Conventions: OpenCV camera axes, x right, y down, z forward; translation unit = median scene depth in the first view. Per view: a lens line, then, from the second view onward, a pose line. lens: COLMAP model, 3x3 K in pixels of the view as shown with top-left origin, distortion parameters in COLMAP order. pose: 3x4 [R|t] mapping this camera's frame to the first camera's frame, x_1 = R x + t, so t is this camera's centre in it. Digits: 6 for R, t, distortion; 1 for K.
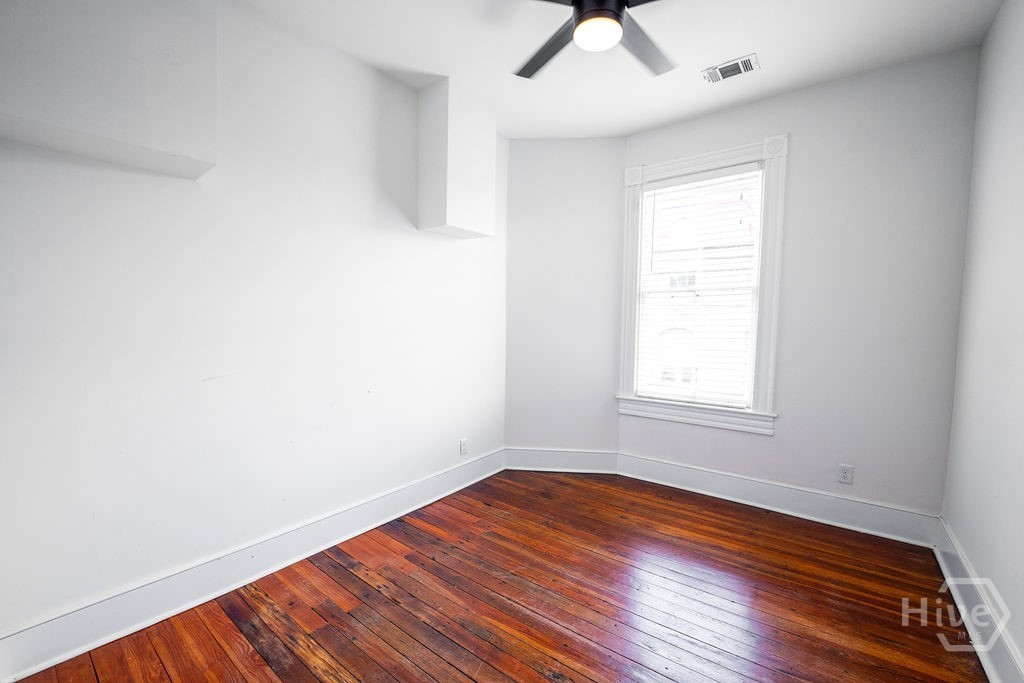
lens RADIAL K [[411.3, 0, 511.0], [0, 411.3, 343.0], [0, 0, 1]] dist [-0.001593, -0.000030]
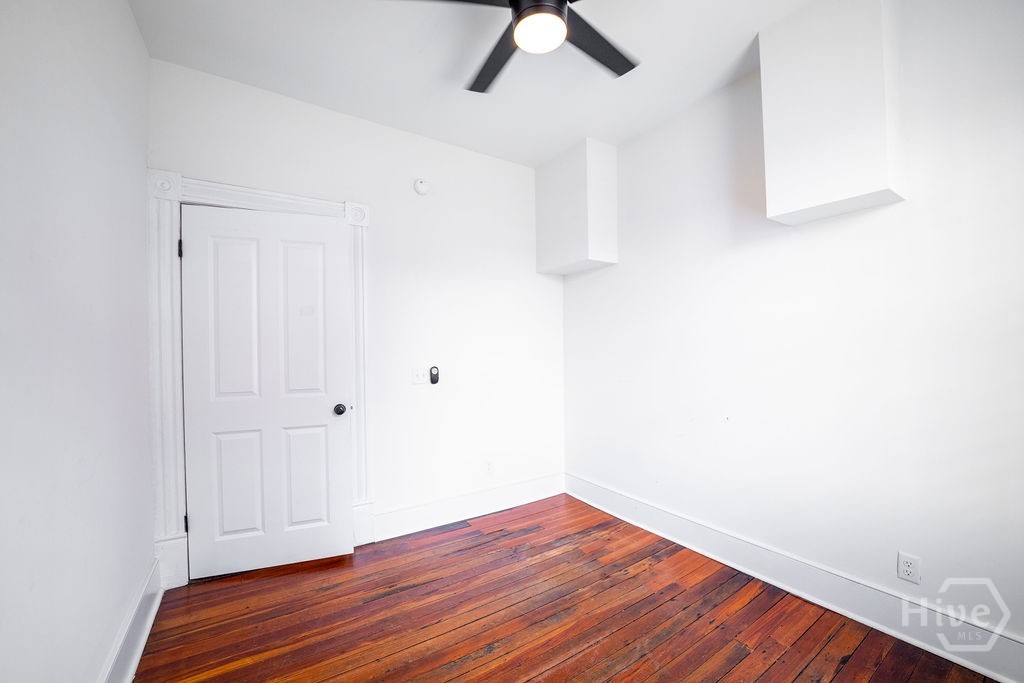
lens RADIAL K [[411.3, 0, 515.9], [0, 411.3, 347.2], [0, 0, 1]] dist [-0.001593, -0.000030]
pose [[-0.279979, 0.001666, -0.960005, 0.862669], [-0.049063, 0.998667, 0.016042, -0.041789], [0.958752, 0.051592, -0.279524, 0.970862]]
